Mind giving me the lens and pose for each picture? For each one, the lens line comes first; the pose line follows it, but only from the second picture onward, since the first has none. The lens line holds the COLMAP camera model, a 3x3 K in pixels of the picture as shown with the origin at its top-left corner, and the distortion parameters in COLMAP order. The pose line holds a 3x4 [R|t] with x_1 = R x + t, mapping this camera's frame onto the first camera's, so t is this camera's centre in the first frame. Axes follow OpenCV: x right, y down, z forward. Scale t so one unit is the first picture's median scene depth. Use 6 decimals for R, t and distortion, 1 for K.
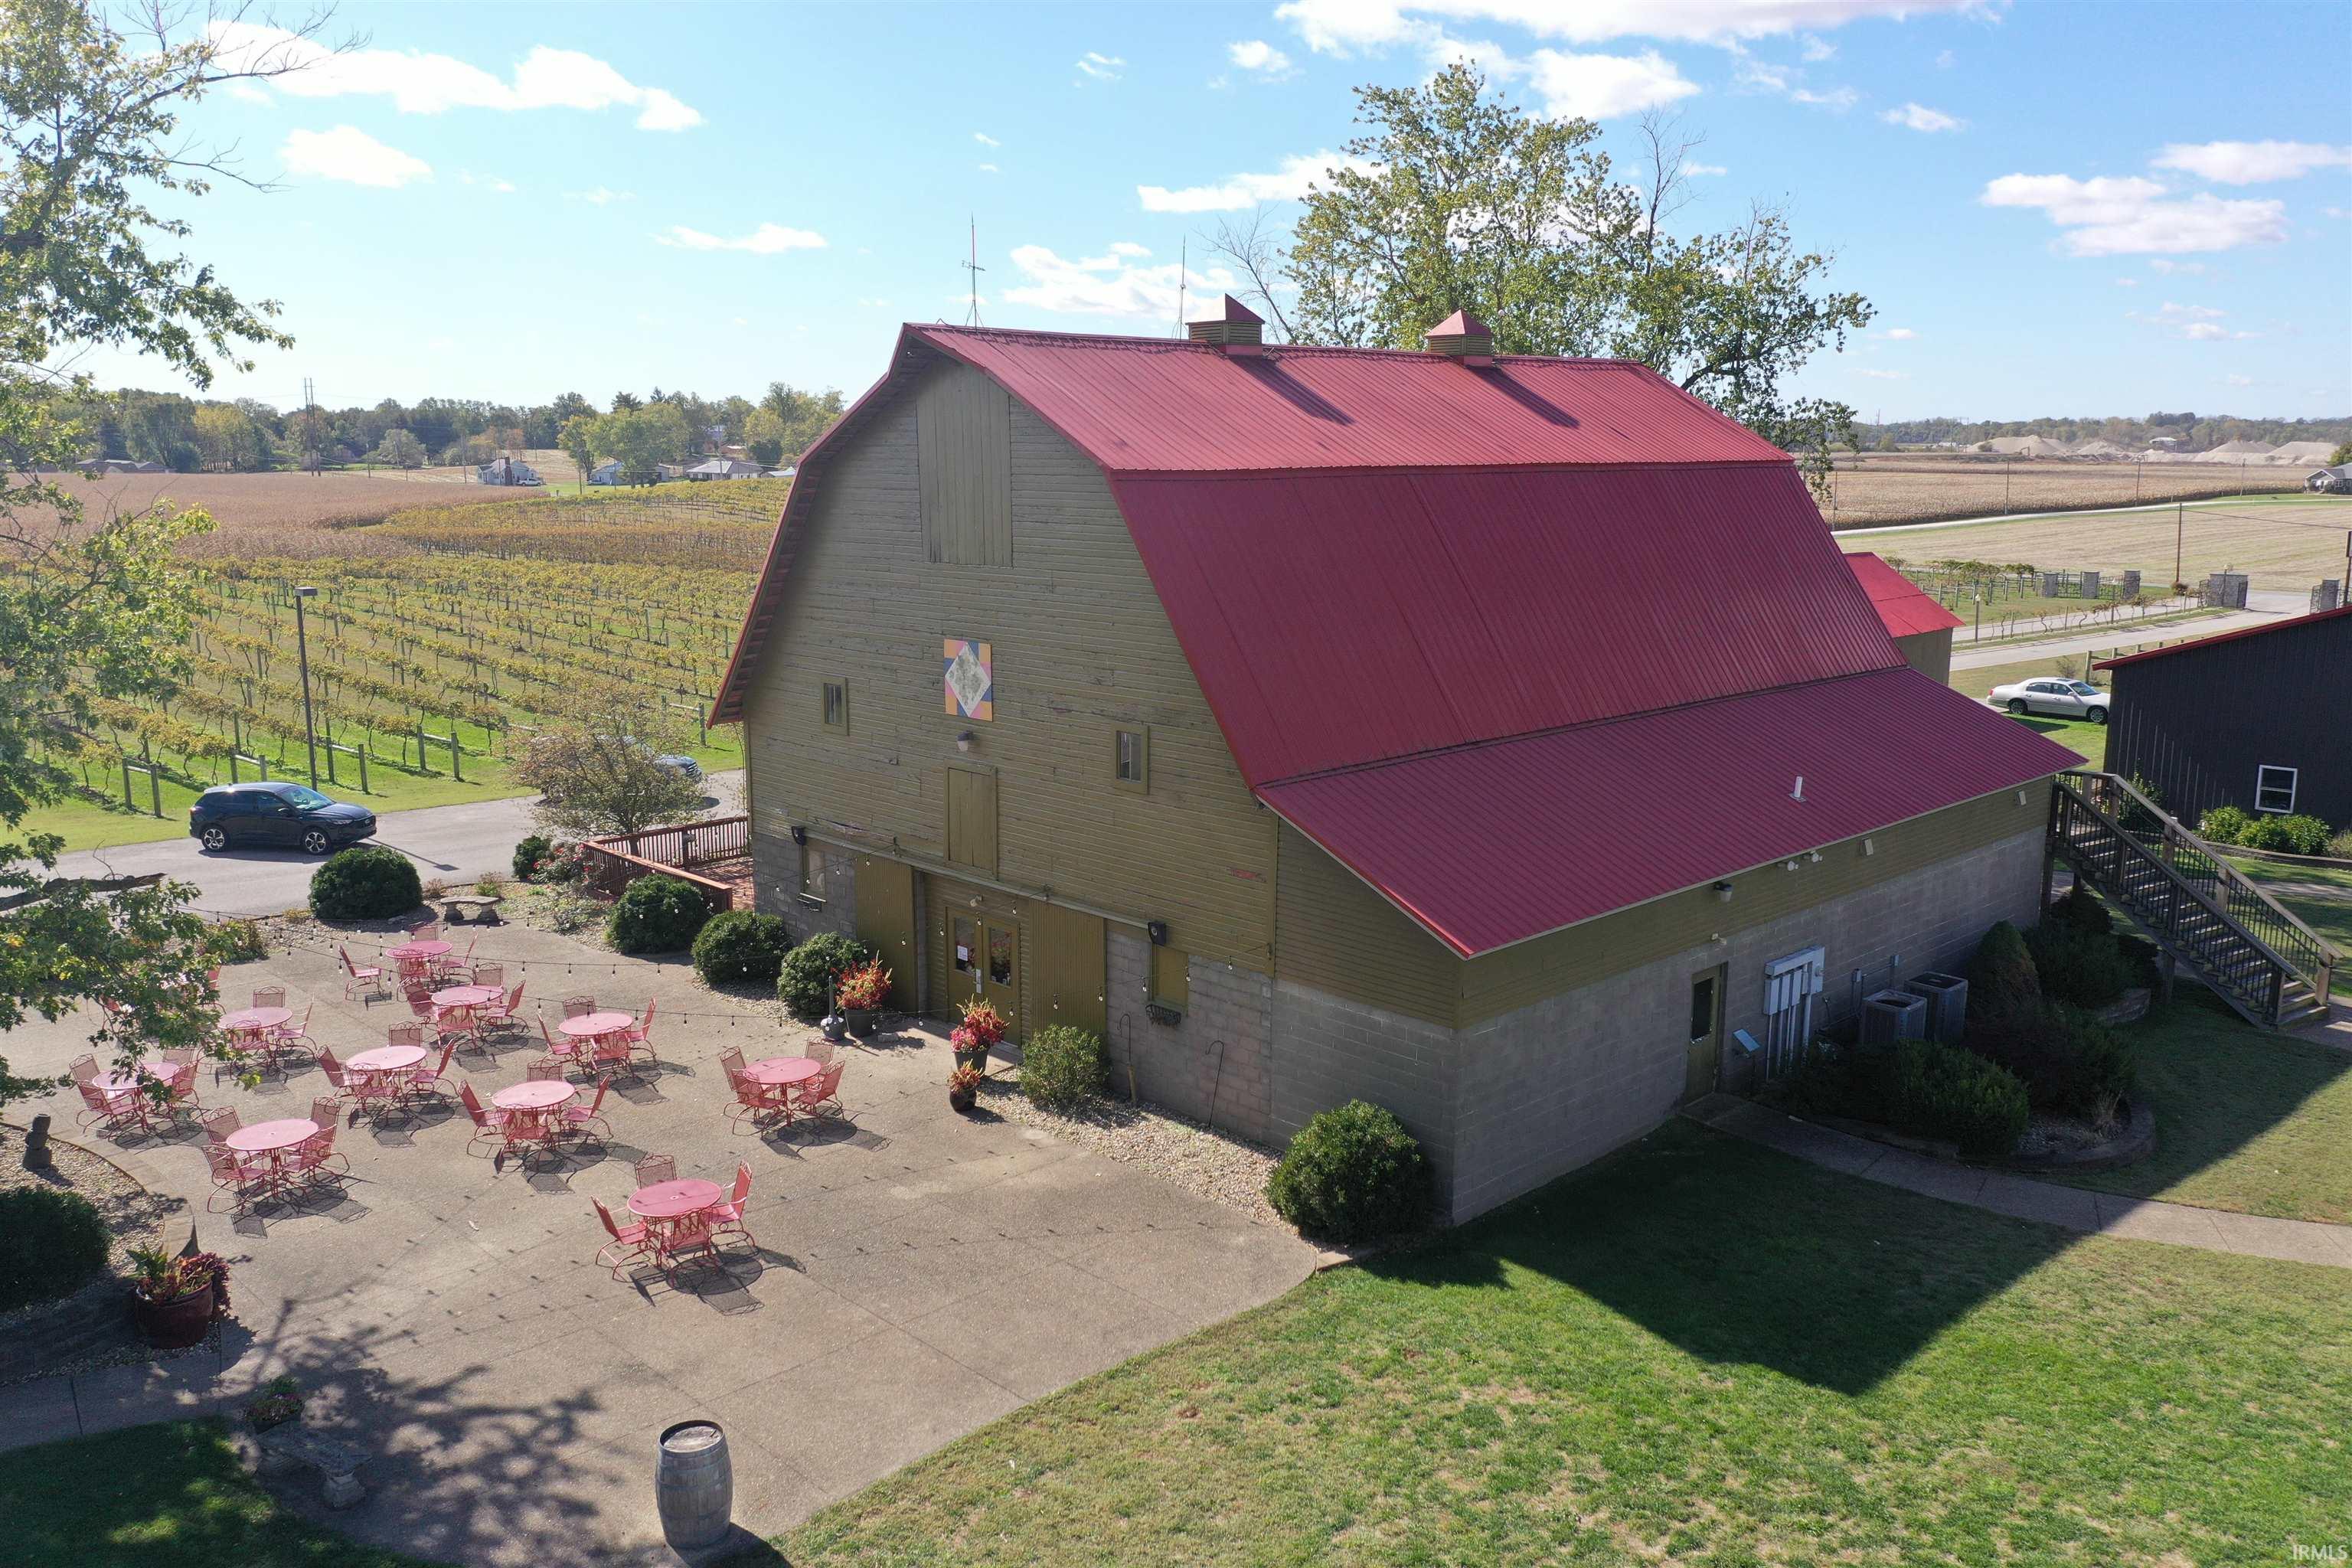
lens RADIAL K [[1851.1, 0, 1178.9], [0, 1851.1, 789.1], [0, 0, 1]] dist [-0.003340, 0.002932]
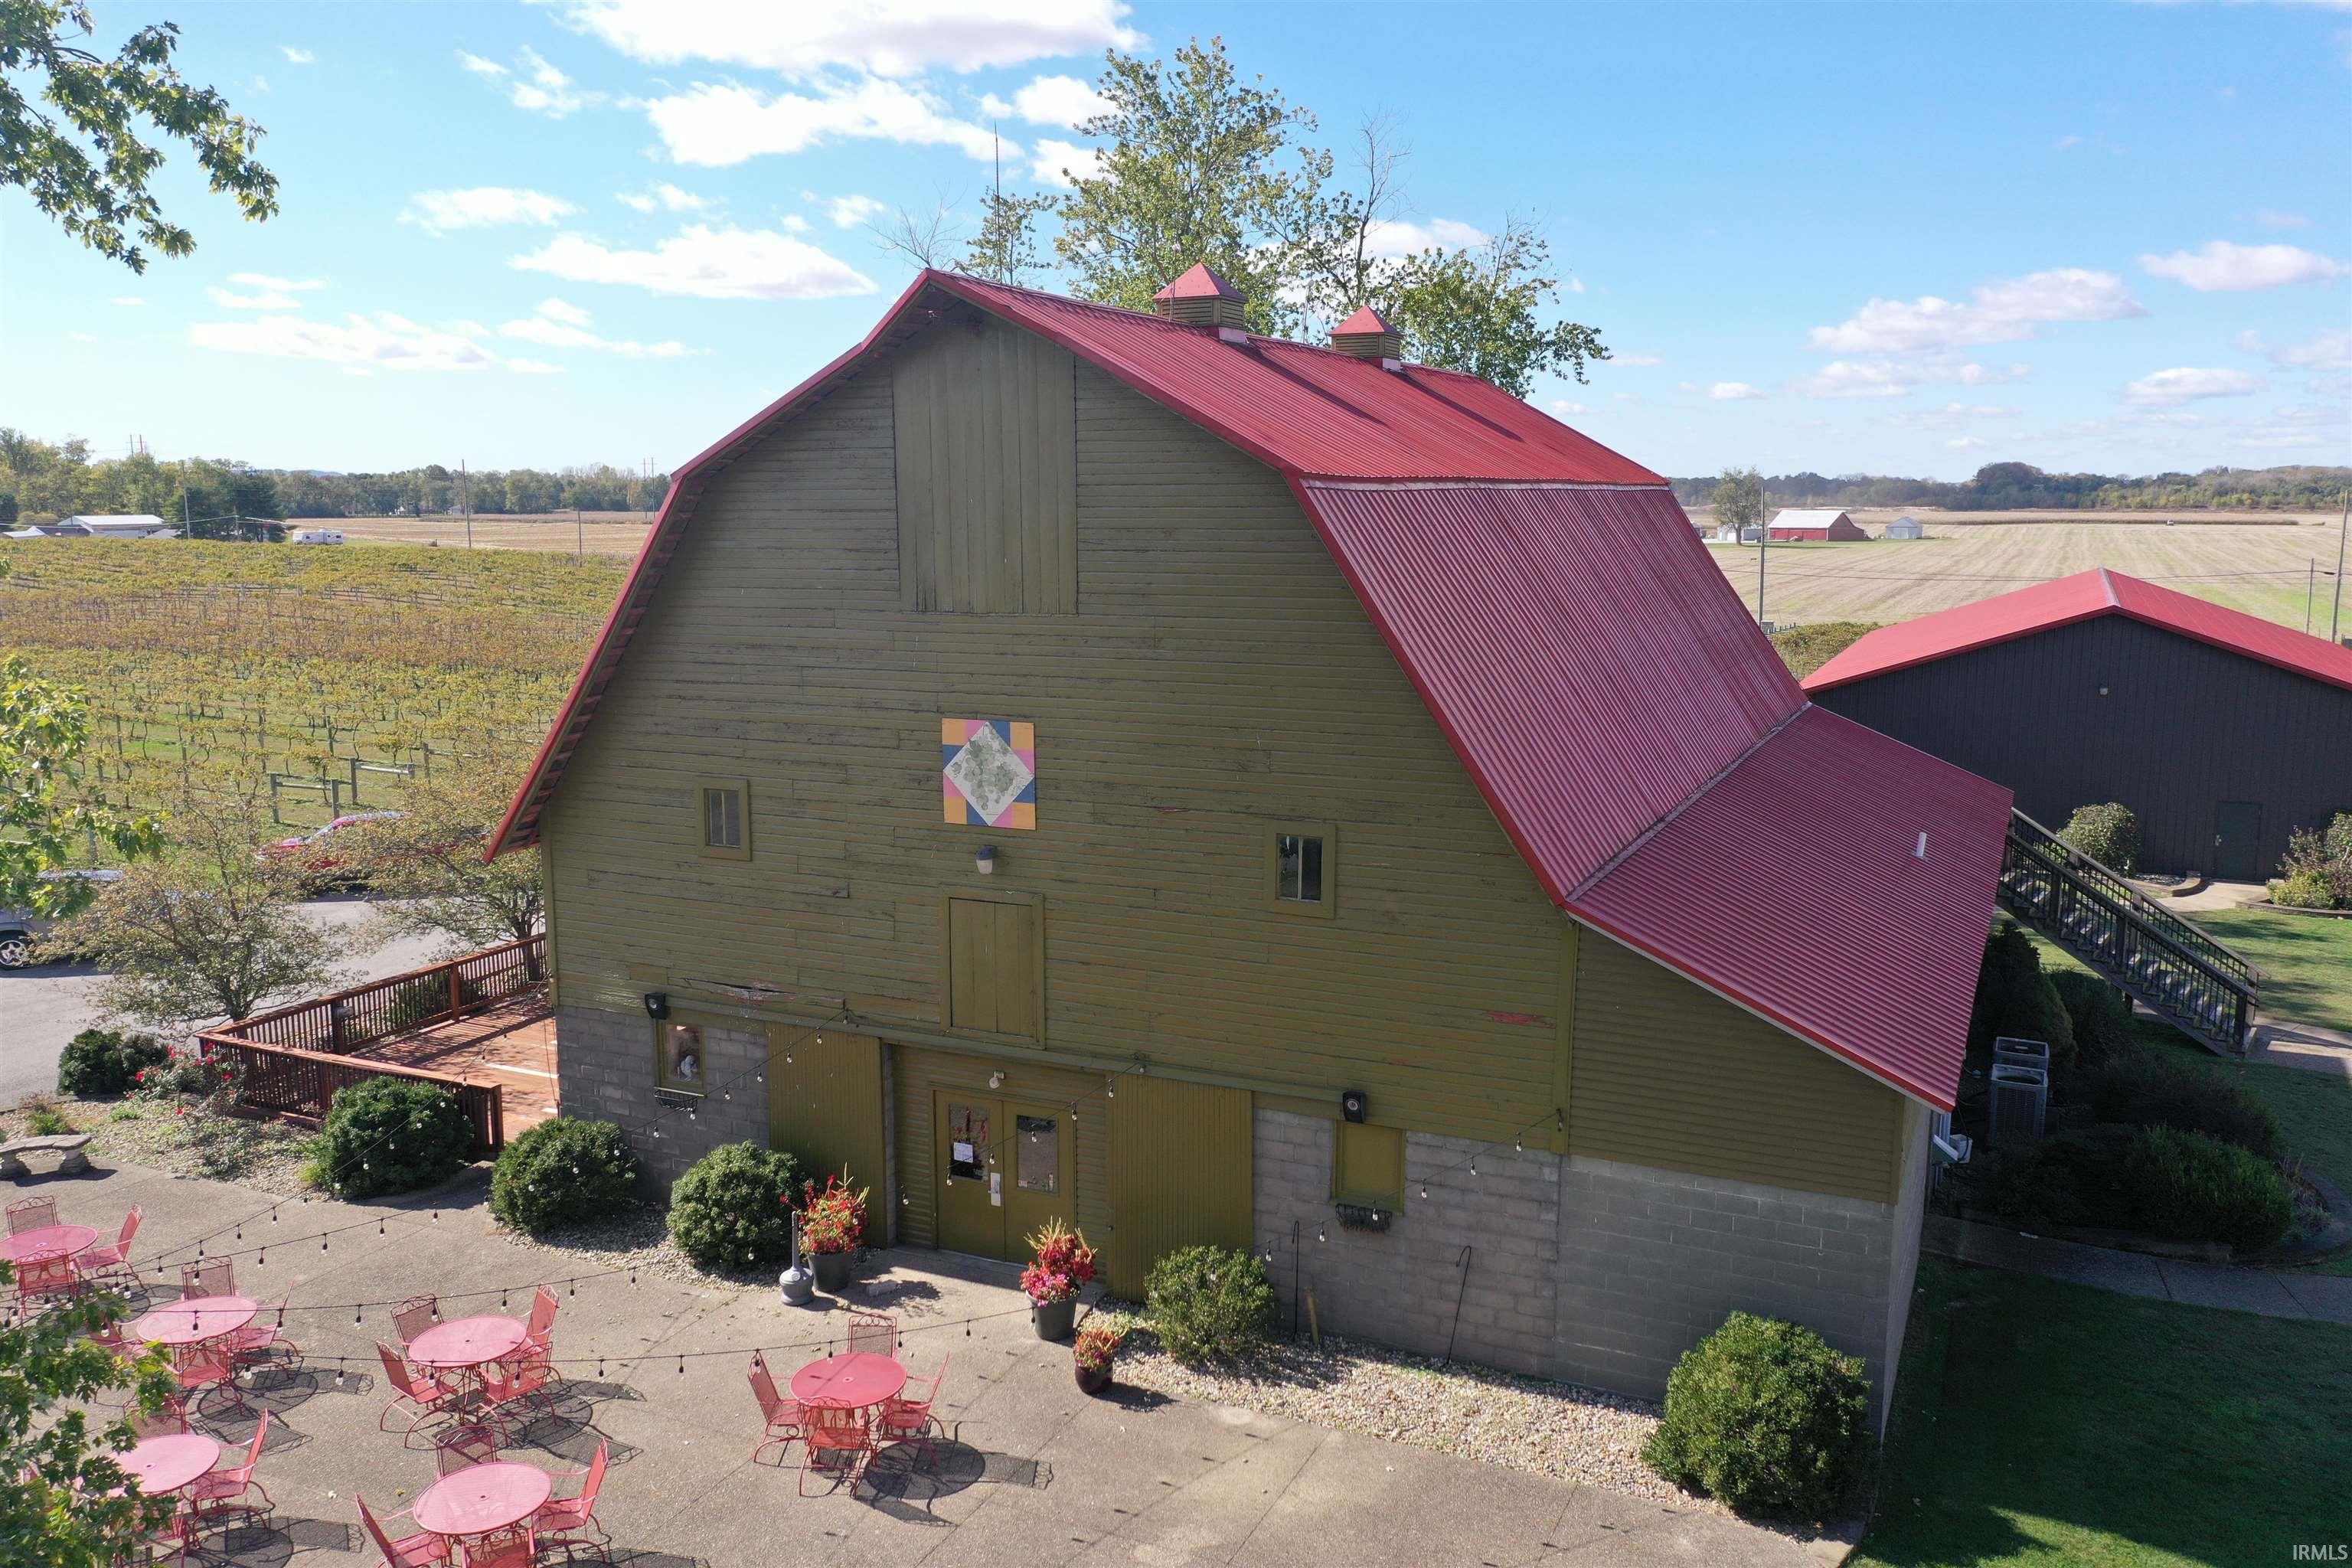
lens RADIAL K [[1851.1, 0, 1178.0], [0, 1851.1, 785.5], [0, 0, 1]] dist [-0.003340, 0.002932]
pose [[0.935015, -0.056468, 0.350084, -0.296232], [0.067559, 0.997524, -0.019540, -0.035690], [-0.348114, 0.041921, 0.936515, 0.304123]]
